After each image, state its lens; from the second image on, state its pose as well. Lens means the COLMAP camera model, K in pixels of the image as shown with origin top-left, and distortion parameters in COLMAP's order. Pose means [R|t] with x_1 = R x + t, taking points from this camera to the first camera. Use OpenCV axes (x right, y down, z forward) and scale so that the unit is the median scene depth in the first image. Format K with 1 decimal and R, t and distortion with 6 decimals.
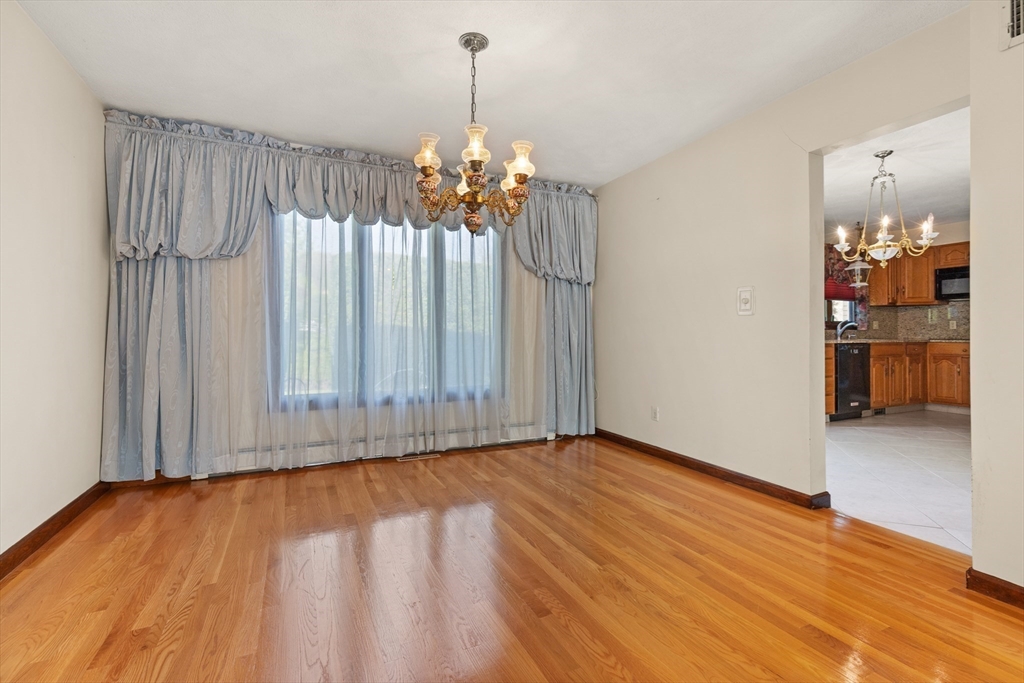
lens RADIAL K [[472.8, 0, 511.1], [0, 472.8, 336.5], [0, 0, 1]] dist [0.010921, -0.000407]
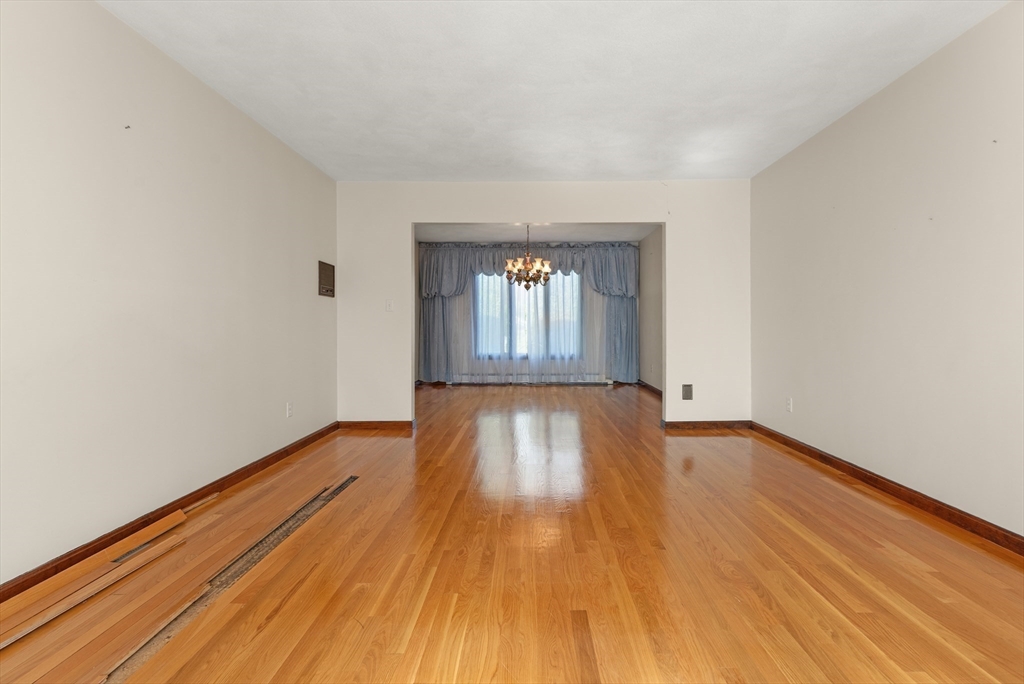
lens RADIAL K [[472.8, 0, 519.2], [0, 472.8, 331.2], [0, 0, 1]] dist [0.010921, -0.000407]
pose [[0.882912, 0.012469, -0.469372, 0.747871], [0.003927, 0.999416, 0.033937, -0.056102], [0.469521, -0.031806, 0.882348, -0.910632]]
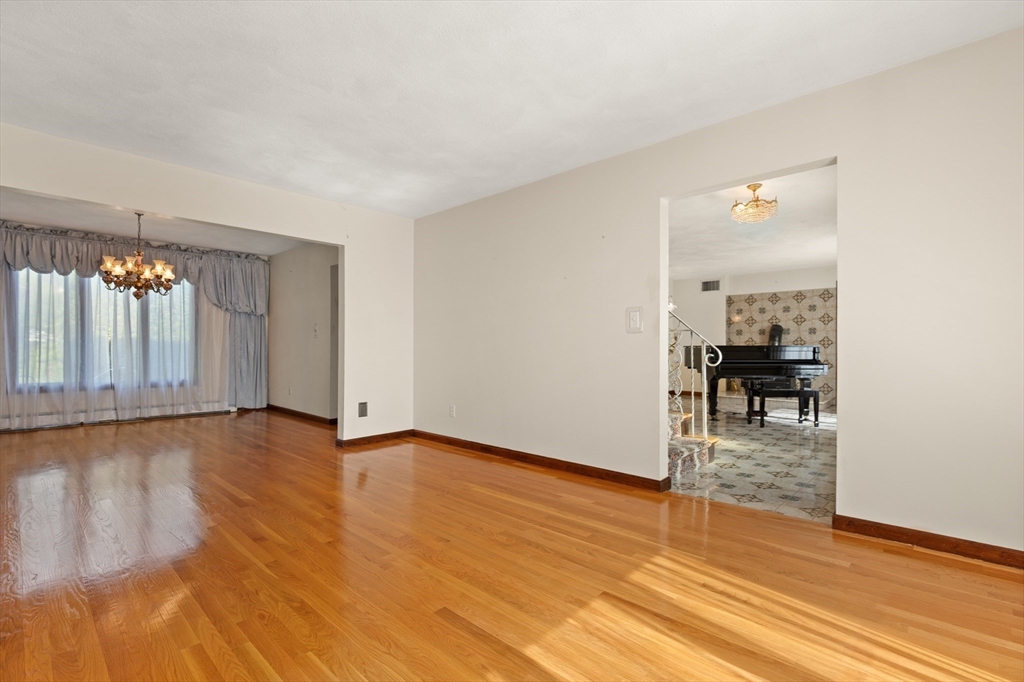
lens RADIAL K [[472.8, 0, 495.5], [0, 472.8, 349.7], [0, 0, 1]] dist [0.010921, -0.000407]
pose [[0.951070, 0.012572, 0.308720, 0.514788], [-0.020186, 0.999565, 0.021483, -0.053345], [-0.308316, -0.026663, 0.950910, -0.961905]]
